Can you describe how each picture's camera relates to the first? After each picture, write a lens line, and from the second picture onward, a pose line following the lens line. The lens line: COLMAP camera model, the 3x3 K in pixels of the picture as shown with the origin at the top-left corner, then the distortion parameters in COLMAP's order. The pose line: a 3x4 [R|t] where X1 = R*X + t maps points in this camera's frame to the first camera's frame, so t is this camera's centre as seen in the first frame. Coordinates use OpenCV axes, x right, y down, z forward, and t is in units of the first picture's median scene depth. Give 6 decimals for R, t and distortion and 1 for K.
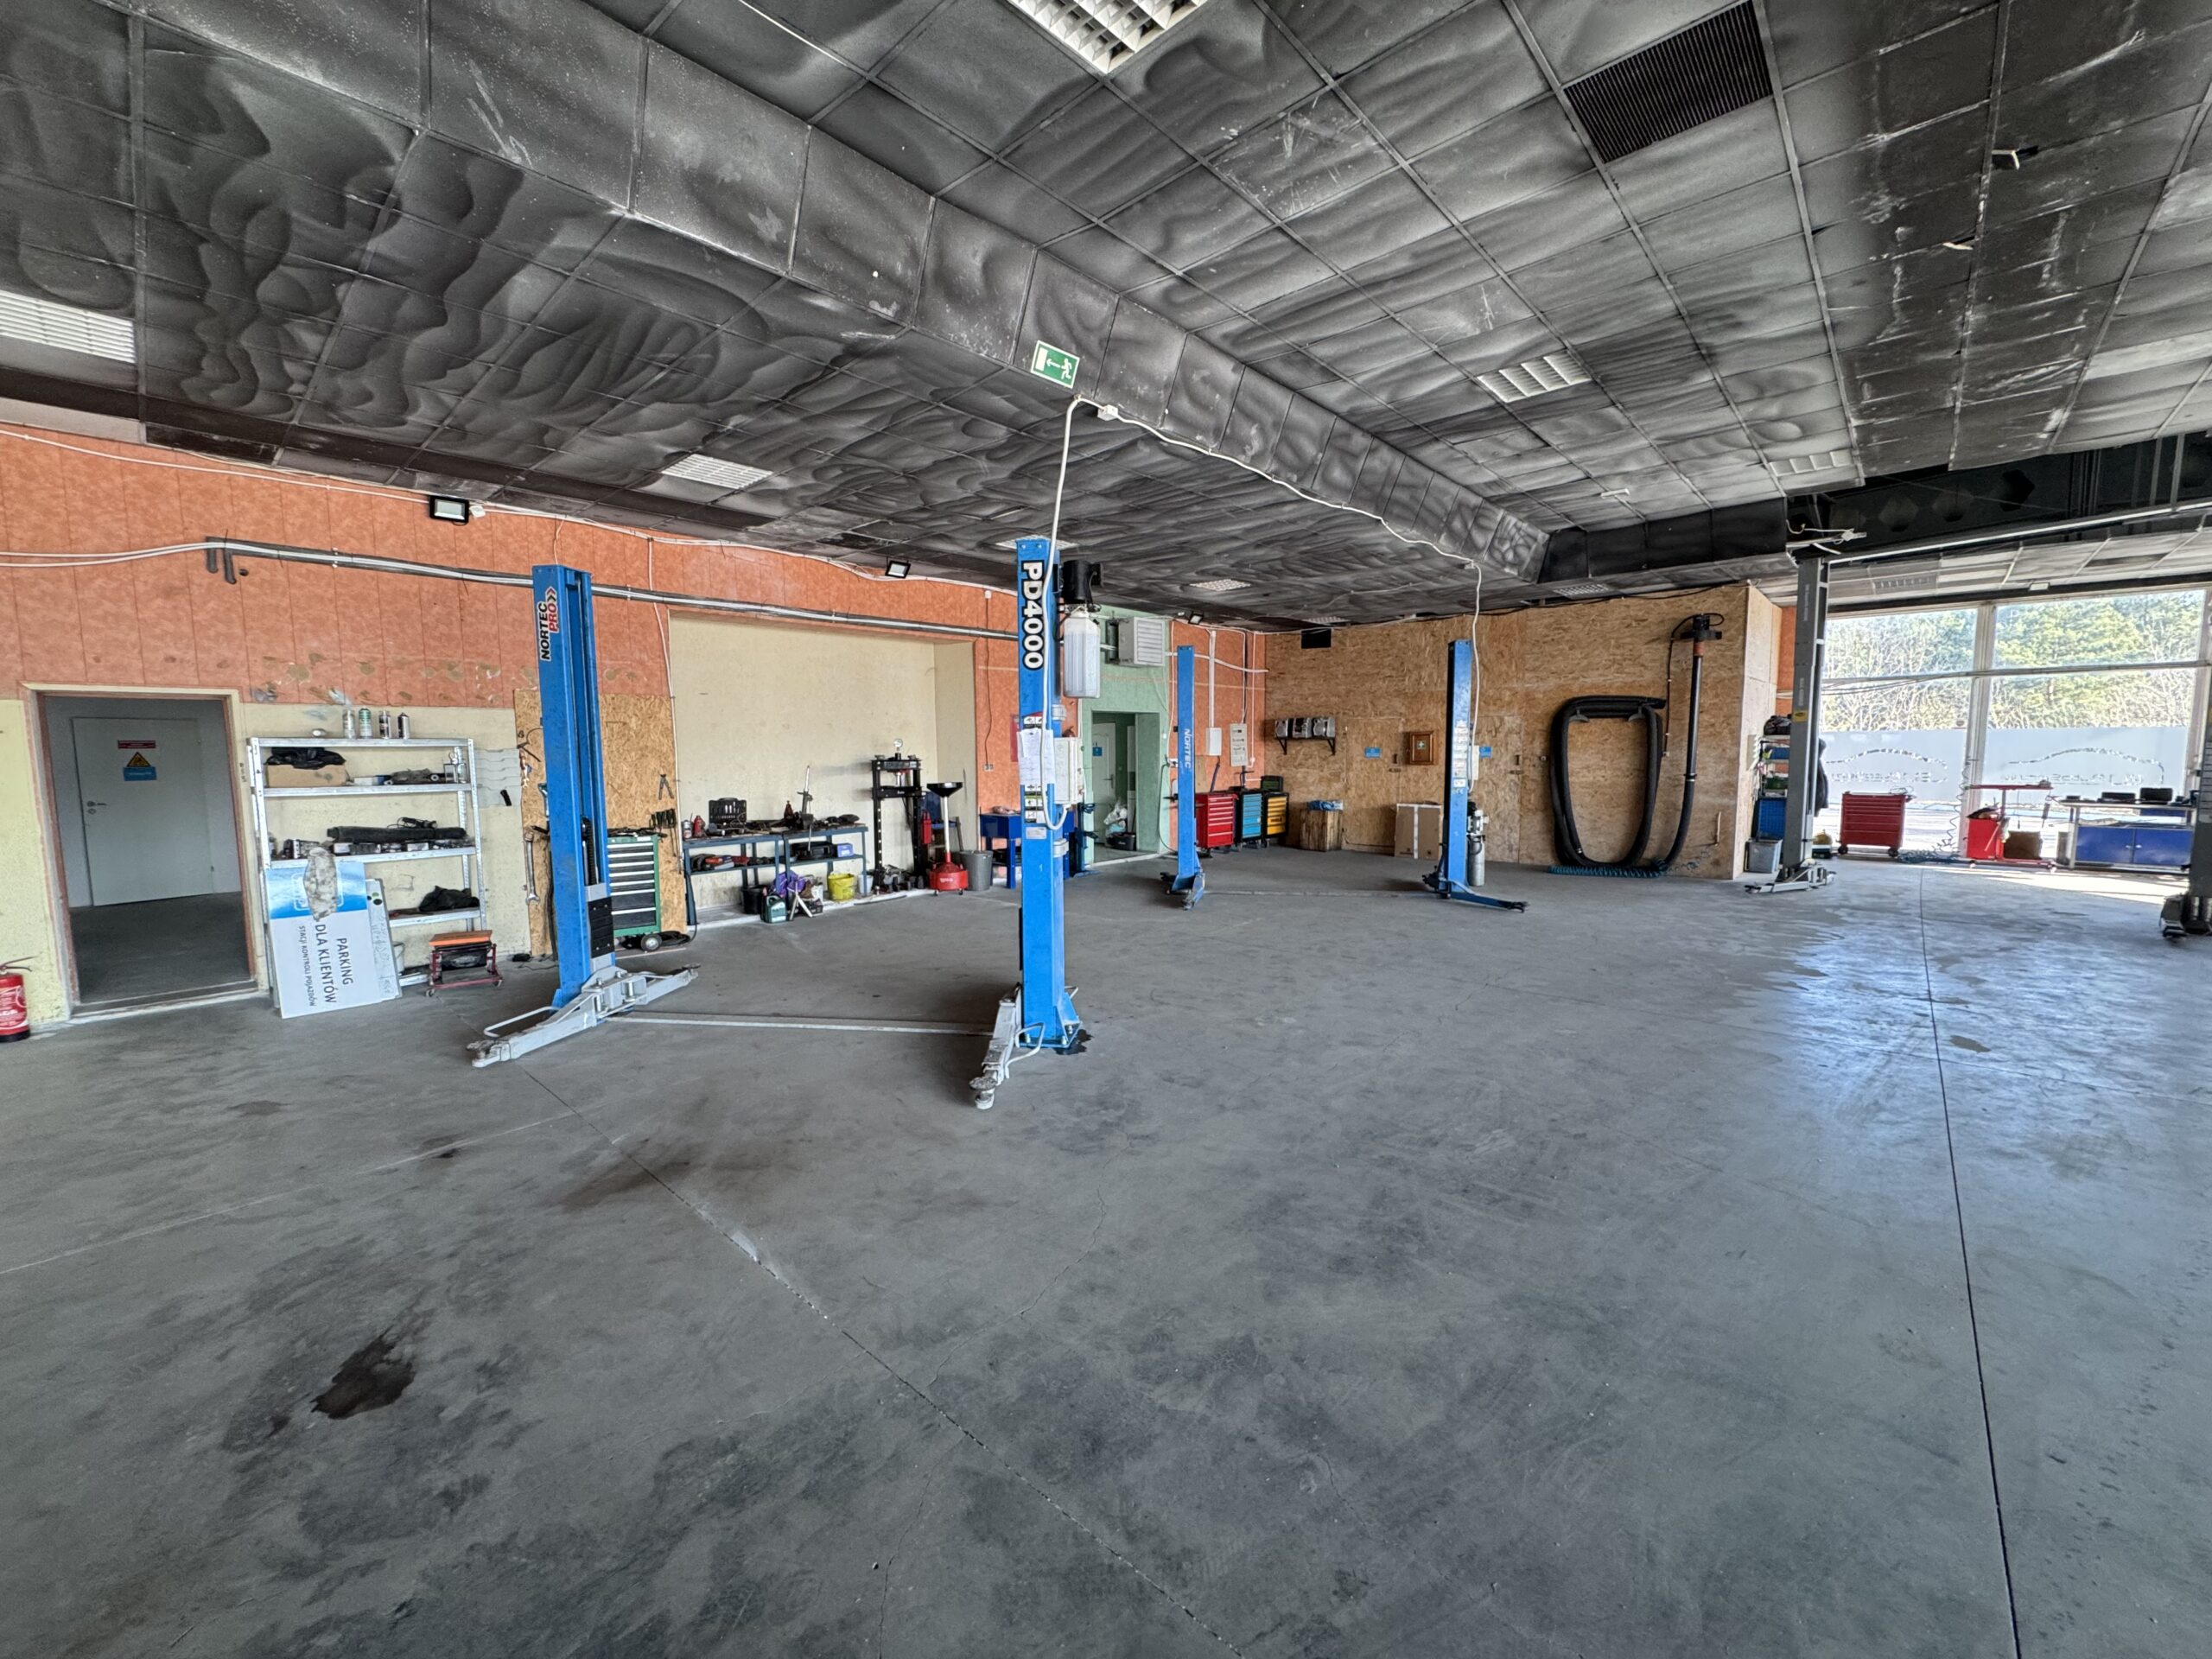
lens RADIAL K [[876.3, 0, 1106.7], [0, 876.3, 828.3], [0, 0, 1]] dist [-0.001152, 0.000053]
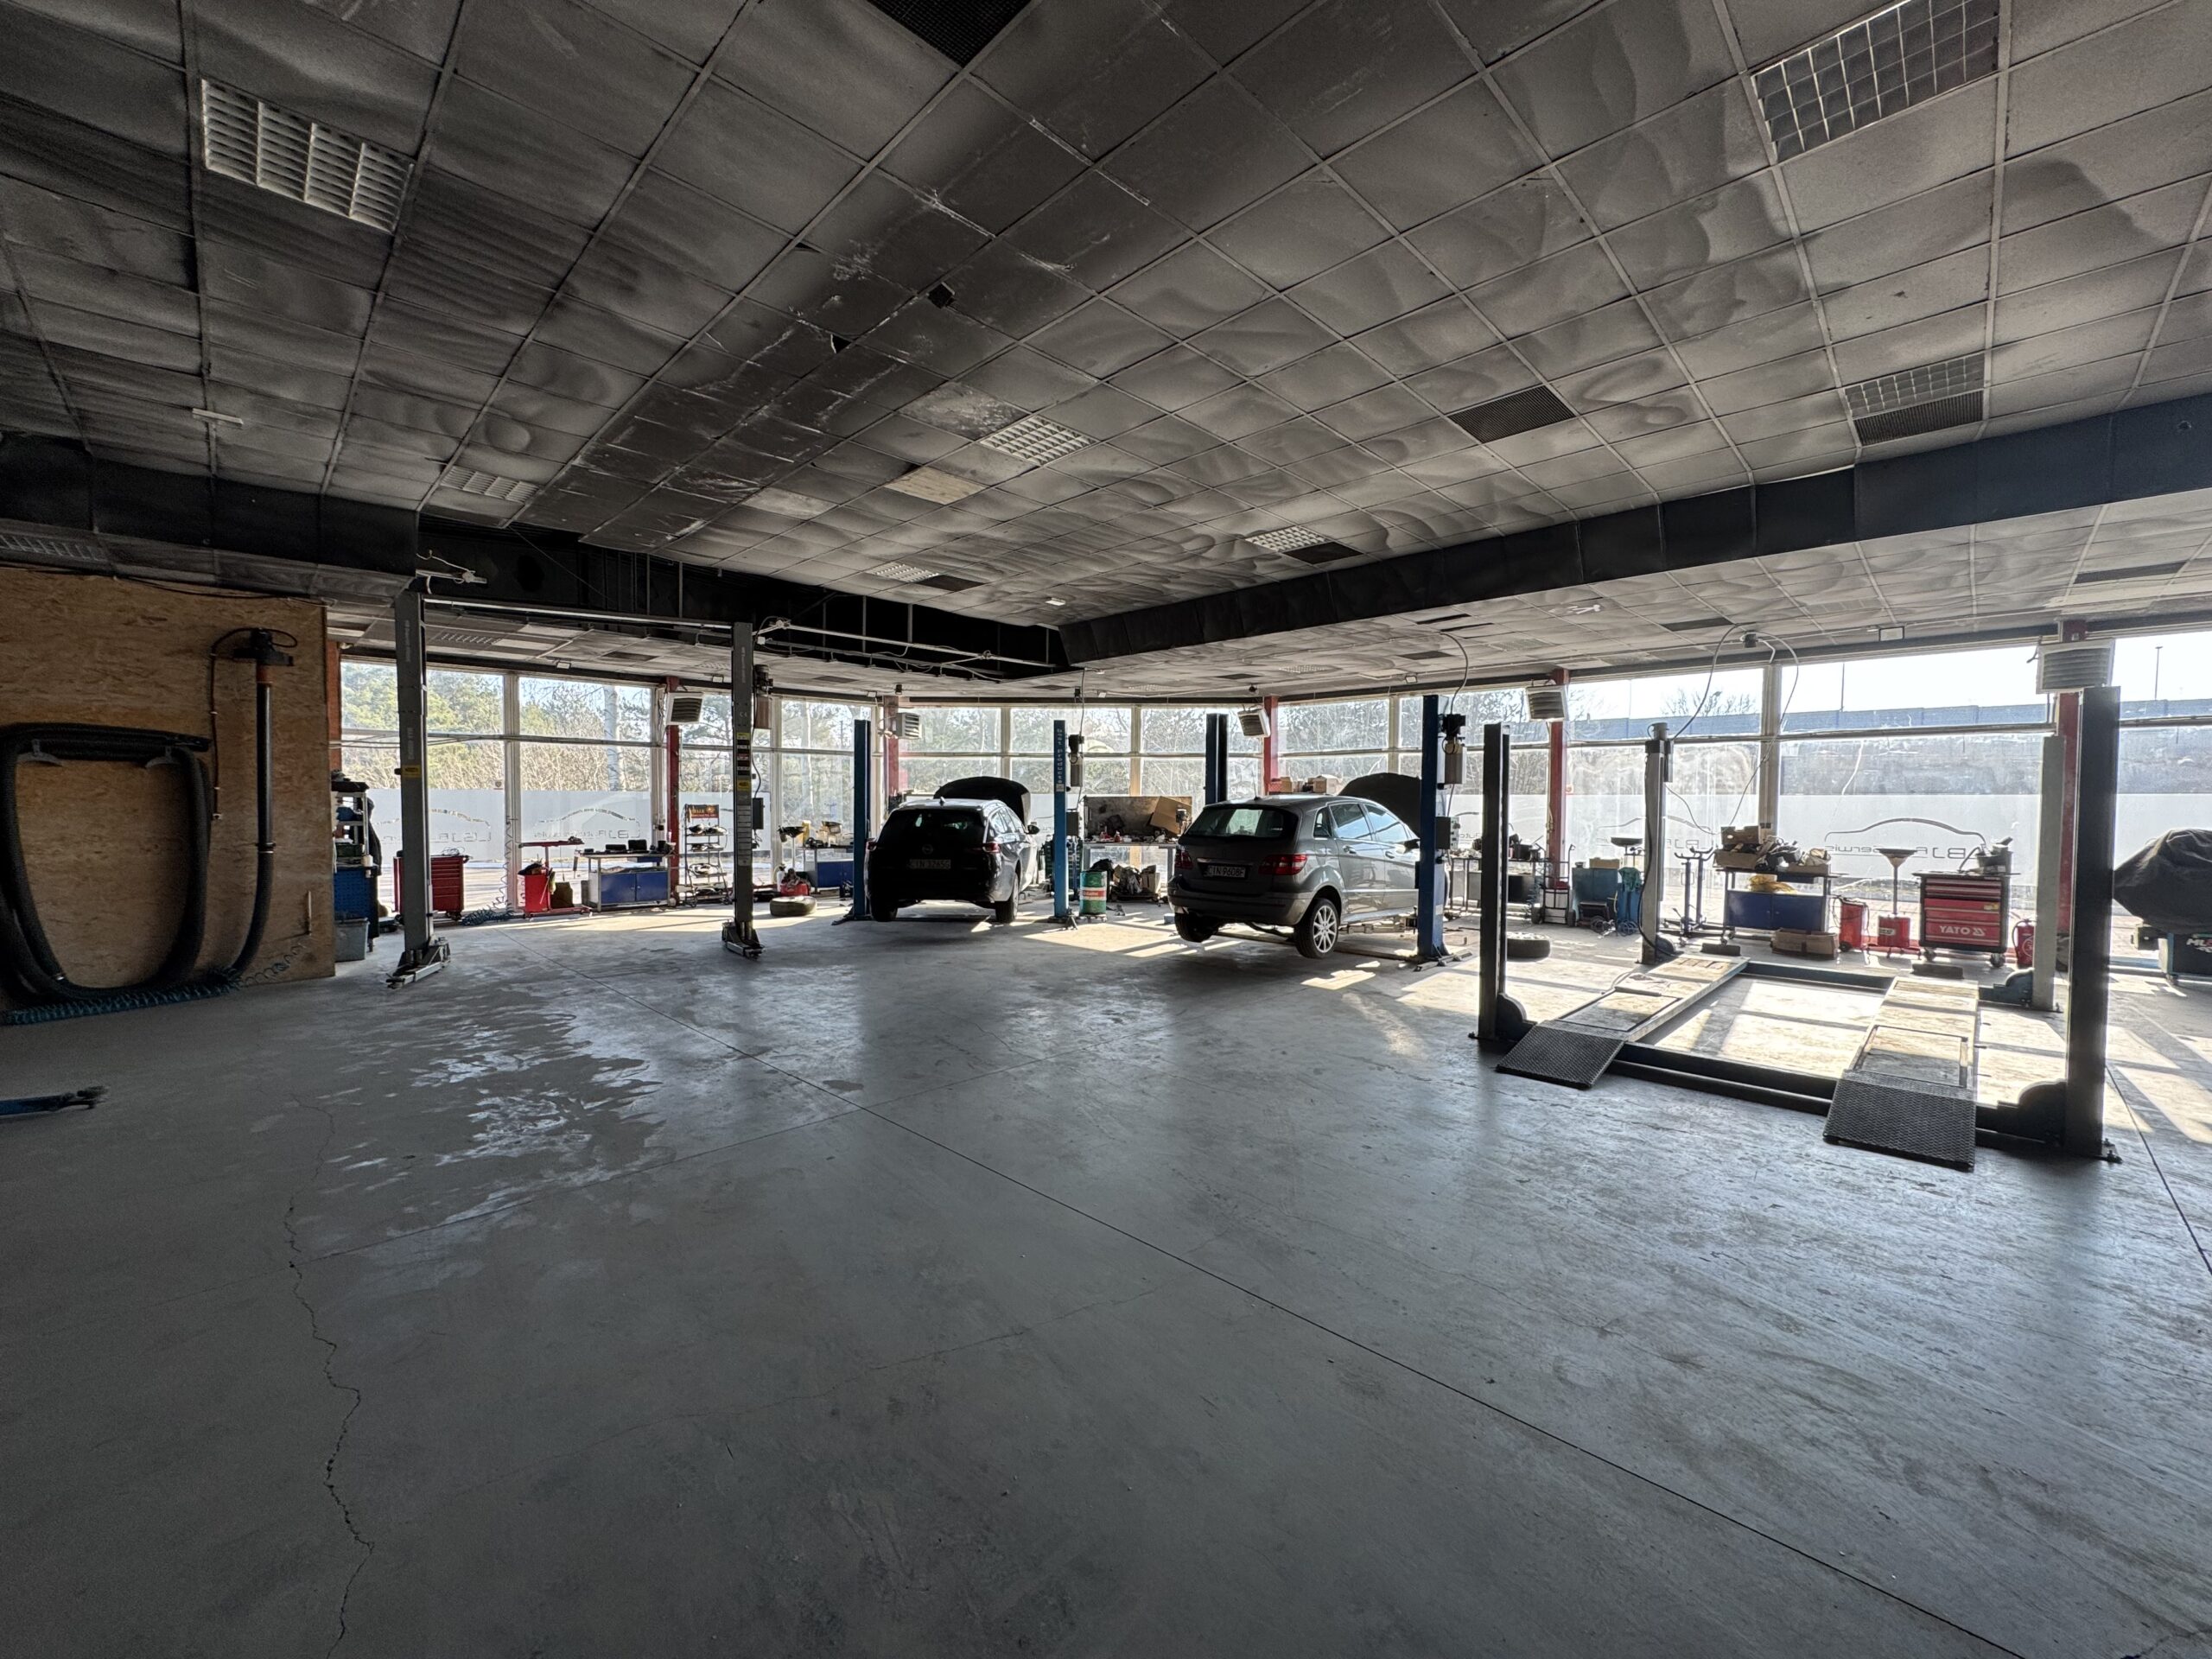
lens RADIAL K [[876.3, 0, 1106.7], [0, 876.3, 828.3], [0, 0, 1]] dist [-0.001152, 0.000053]
pose [[0.041913, -0.022098, 0.998877, -0.031415], [0.085626, 0.996157, 0.018444, -0.025126], [-0.995445, 0.084756, 0.043644, 0.239677]]
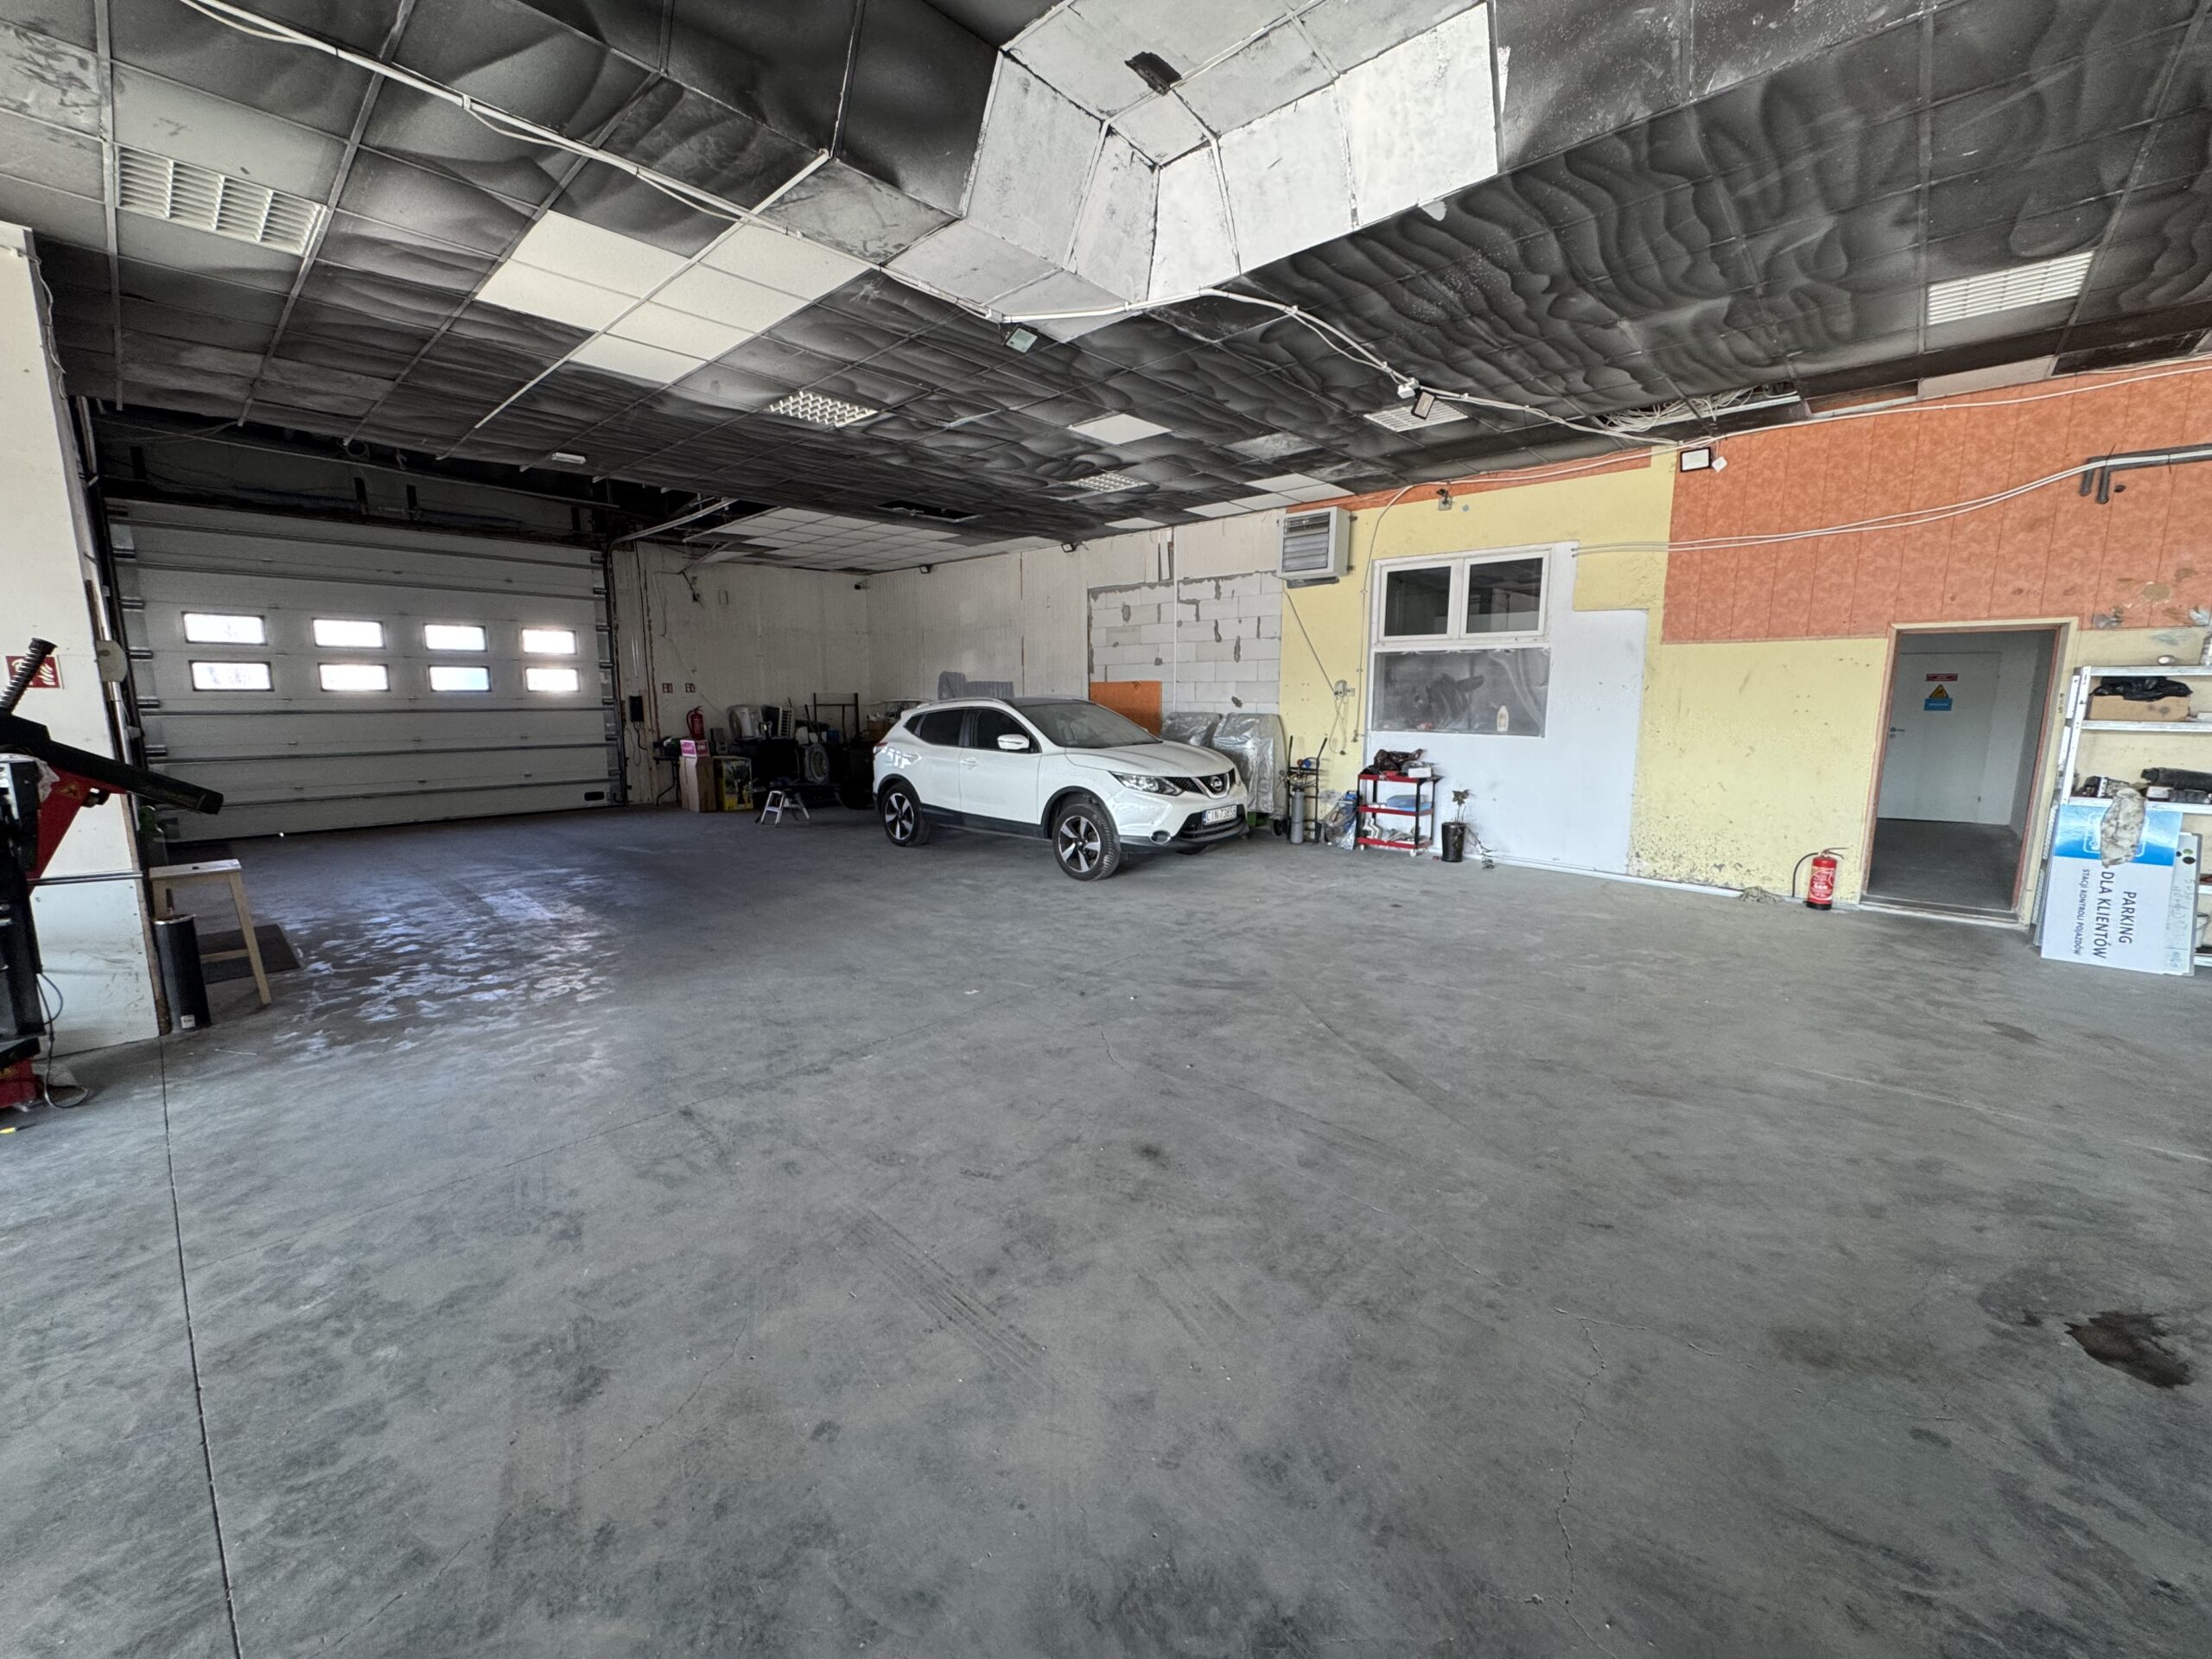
lens RADIAL K [[876.3, 0, 1106.7], [0, 876.3, 828.3], [0, 0, 1]] dist [-0.001152, 0.000053]
pose [[0.002225, 0.162151, -0.986763, -0.006722], [-0.091231, 0.982684, 0.161275, 0.020660], [0.995827, 0.089665, 0.016979, -0.100404]]
